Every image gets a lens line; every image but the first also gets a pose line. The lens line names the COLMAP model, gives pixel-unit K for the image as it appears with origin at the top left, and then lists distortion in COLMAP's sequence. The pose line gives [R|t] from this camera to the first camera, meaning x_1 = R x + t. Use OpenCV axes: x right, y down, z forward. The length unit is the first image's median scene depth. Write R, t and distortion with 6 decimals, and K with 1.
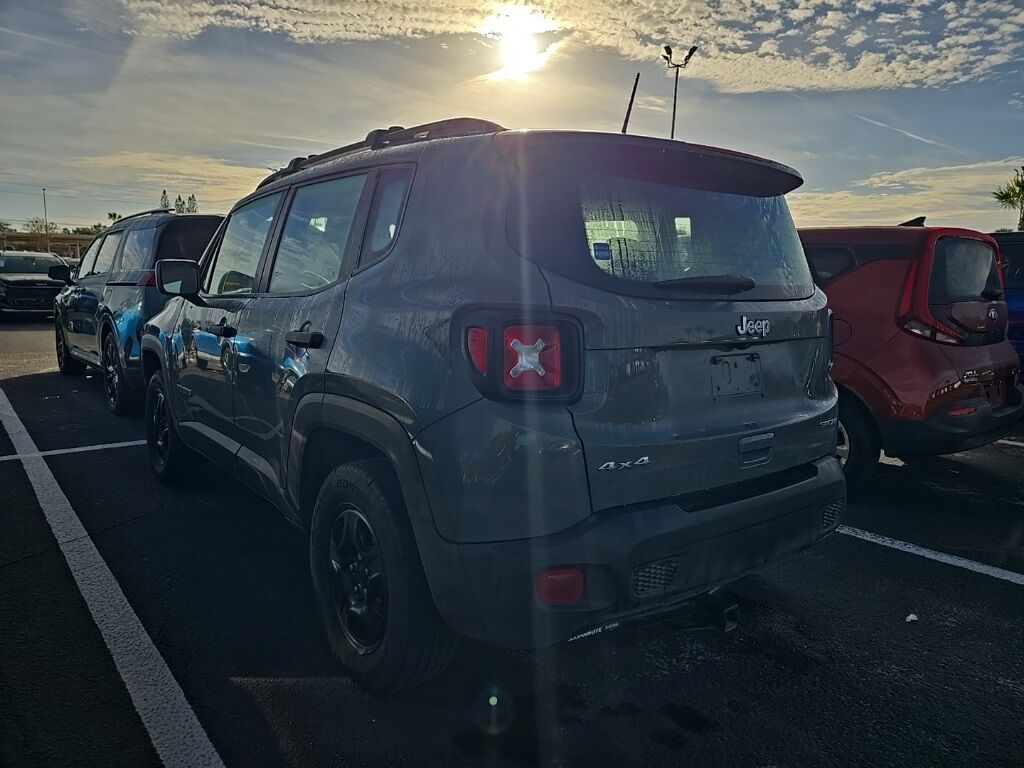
lens RADIAL K [[685.9, 0, 478.4], [0, 685.9, 386.2], [0, 0, 1]] dist [0.000803, -0.000503]
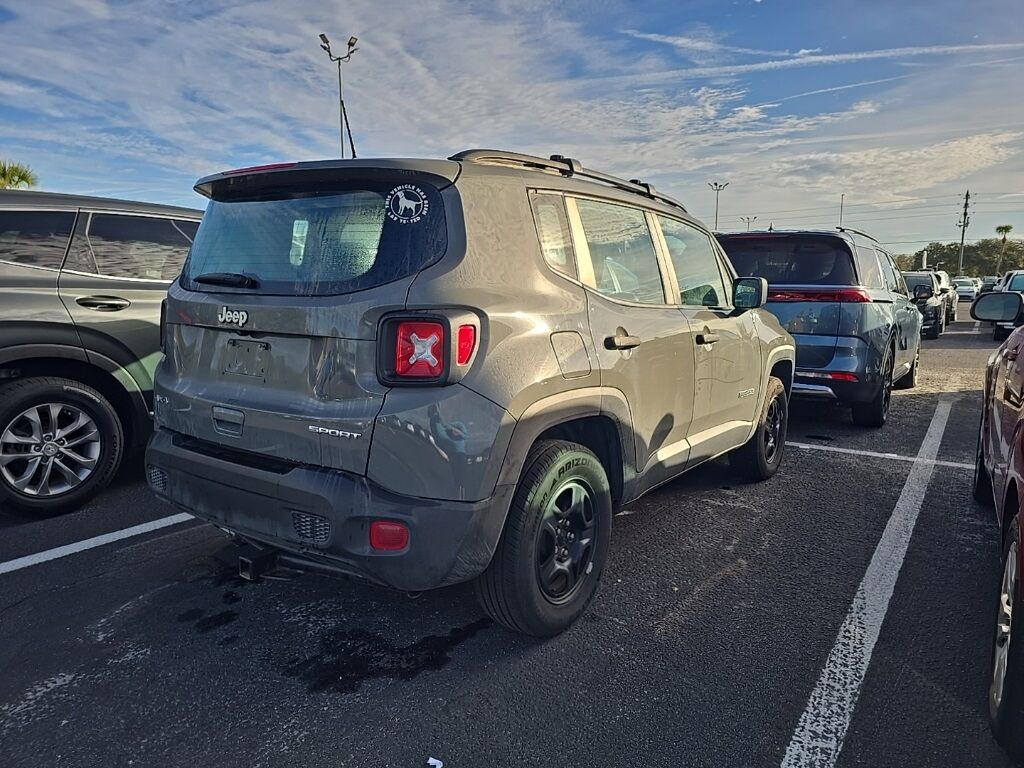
lens RADIAL K [[685.9, 0, 478.4], [0, 685.9, 386.2], [0, 0, 1]] dist [0.000803, -0.000503]
pose [[0.264583, 0.139413, -0.954233, 1.612197], [-0.136395, 0.984958, 0.106083, -0.148102], [0.954669, 0.102085, 0.279619, 1.069769]]
